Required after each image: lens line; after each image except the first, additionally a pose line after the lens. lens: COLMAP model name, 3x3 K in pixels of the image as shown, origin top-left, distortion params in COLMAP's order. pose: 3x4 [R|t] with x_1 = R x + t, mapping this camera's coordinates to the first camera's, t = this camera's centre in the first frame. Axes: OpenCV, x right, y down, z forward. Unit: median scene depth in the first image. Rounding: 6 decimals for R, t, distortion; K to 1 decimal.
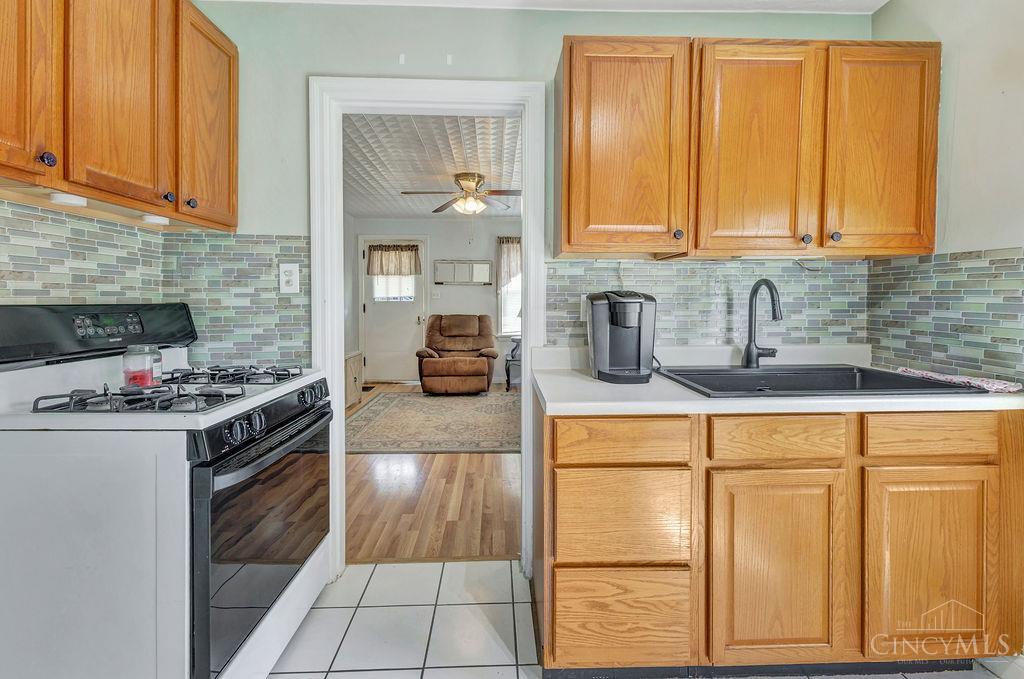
lens RADIAL K [[448.6, 0, 508.7], [0, 448.6, 312.8], [0, 0, 1]] dist [0.013476, -0.004572]
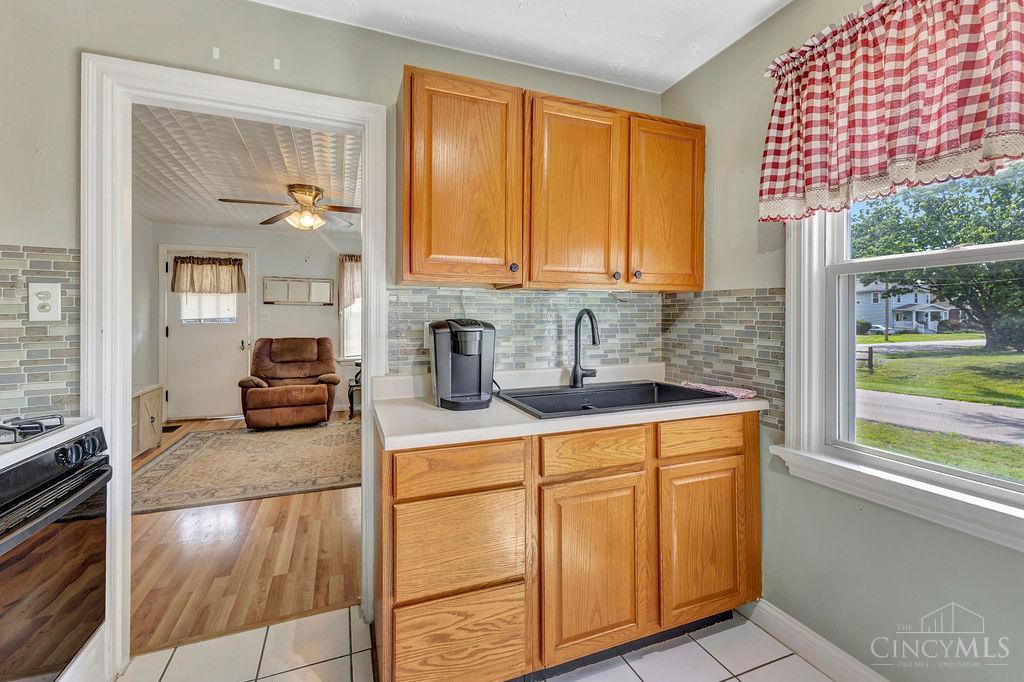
lens RADIAL K [[448.6, 0, 514.8], [0, 448.6, 320.9], [0, 0, 1]] dist [0.013476, -0.004572]
pose [[0.942246, -0.001153, 0.334918, 0.017206], [0.008818, 0.999733, -0.021367, -0.021844], [-0.334804, 0.023086, 0.942005, -0.010026]]
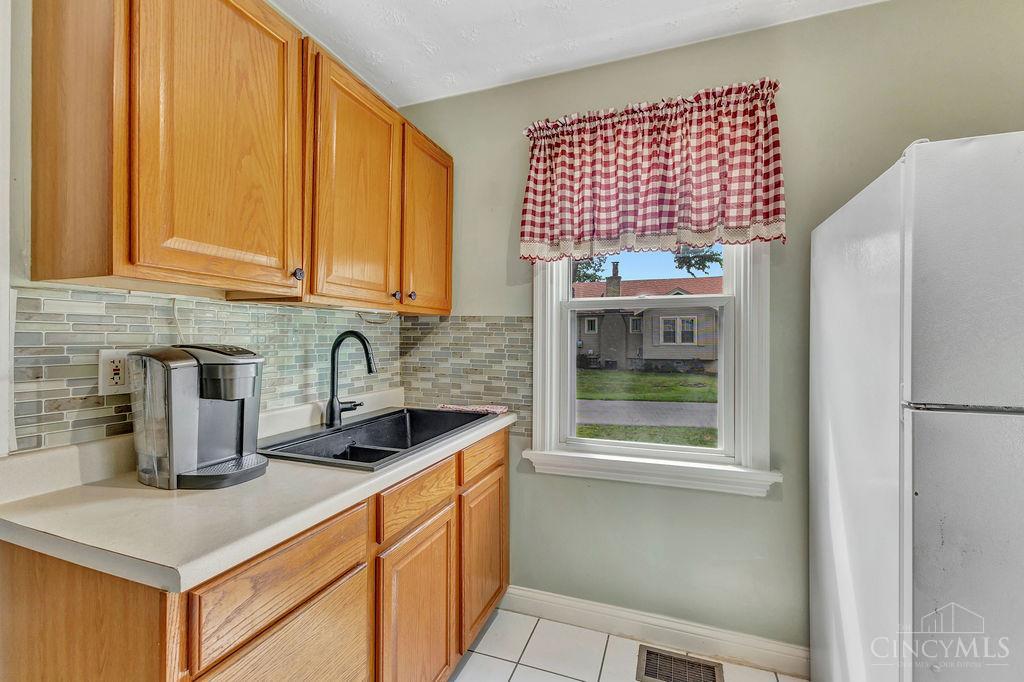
lens RADIAL K [[448.6, 0, 512.3], [0, 448.6, 343.1], [0, 0, 1]] dist [0.013476, -0.004572]
pose [[0.371366, -0.005200, 0.928472, -0.198568], [0.020776, 0.999780, -0.002710, -0.039799], [-0.928254, 0.020296, 0.371393, 0.331682]]
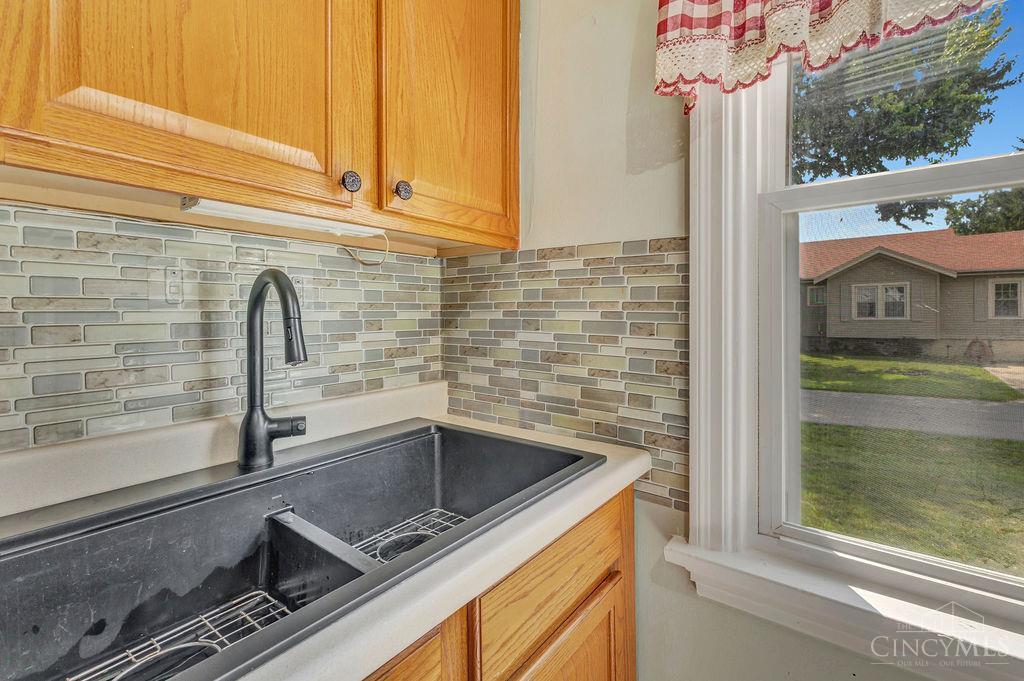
lens RADIAL K [[448.6, 0, 510.3], [0, 448.6, 322.7], [0, 0, 1]] dist [0.013476, -0.004572]
pose [[0.642611, -0.013149, 0.766080, 0.383072], [0.024599, 0.999691, -0.003475, -0.015511], [-0.765798, 0.021078, 0.642736, 0.542340]]
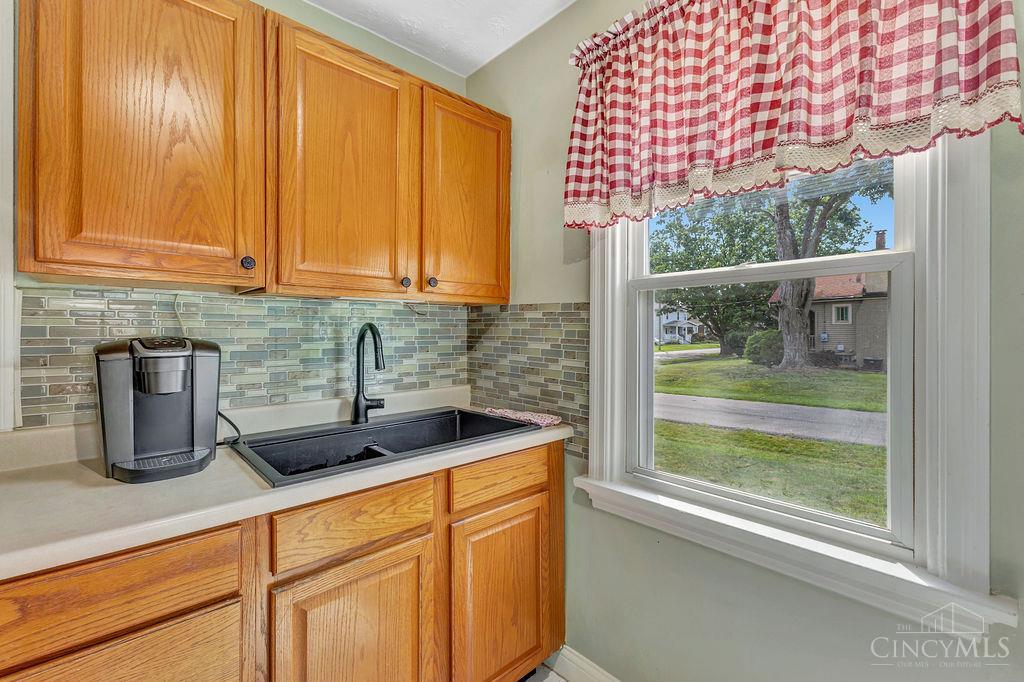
lens RADIAL K [[448.6, 0, 511.0], [0, 448.6, 335.8], [0, 0, 1]] dist [0.013476, -0.004572]
pose [[0.757671, -0.003127, 0.652629, 0.202308], [0.013765, 0.999843, -0.011190, -0.036434], [-0.652491, 0.017462, 0.757595, 0.143665]]
